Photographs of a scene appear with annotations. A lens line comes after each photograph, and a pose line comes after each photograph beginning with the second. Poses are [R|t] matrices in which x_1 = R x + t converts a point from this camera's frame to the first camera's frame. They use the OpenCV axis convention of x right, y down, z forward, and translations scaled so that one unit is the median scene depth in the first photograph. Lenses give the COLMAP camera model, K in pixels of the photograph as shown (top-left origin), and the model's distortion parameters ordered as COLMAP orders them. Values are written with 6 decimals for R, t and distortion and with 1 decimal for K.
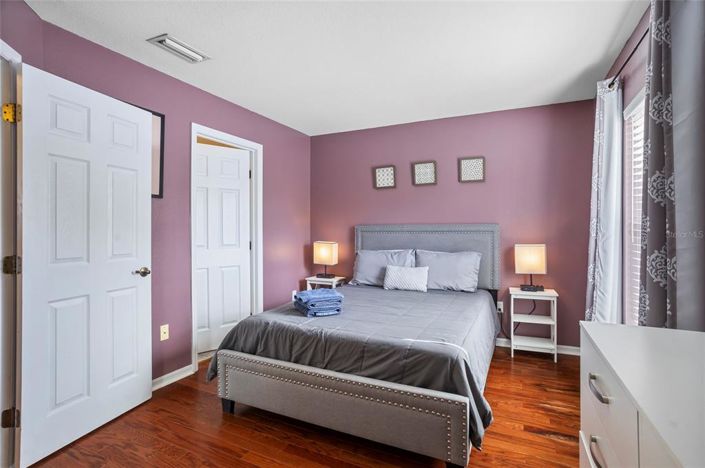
lens RADIAL K [[345.6, 0, 357.1], [0, 345.6, 234.2], [0, 0, 1]] dist [-0.035145, 0.000331]
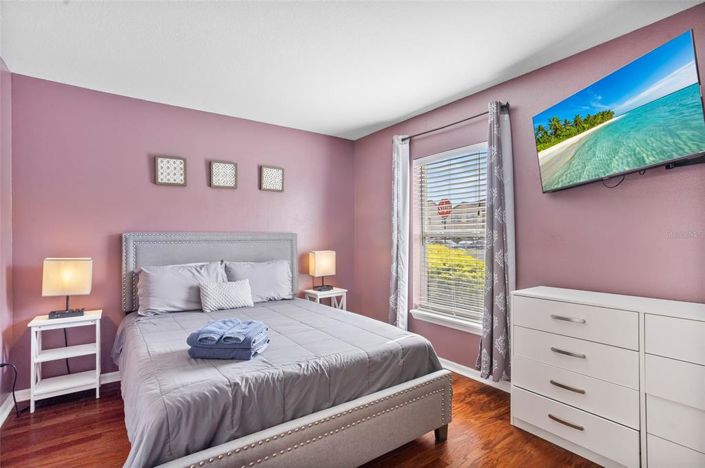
lens RADIAL K [[345.6, 0, 357.1], [0, 345.6, 234.2], [0, 0, 1]] dist [-0.035145, 0.000331]
pose [[0.484878, 0.007354, 0.874551, -0.427263], [0.012111, 0.999812, -0.015122, -0.006556], [-0.874498, 0.017924, 0.484697, 0.289927]]
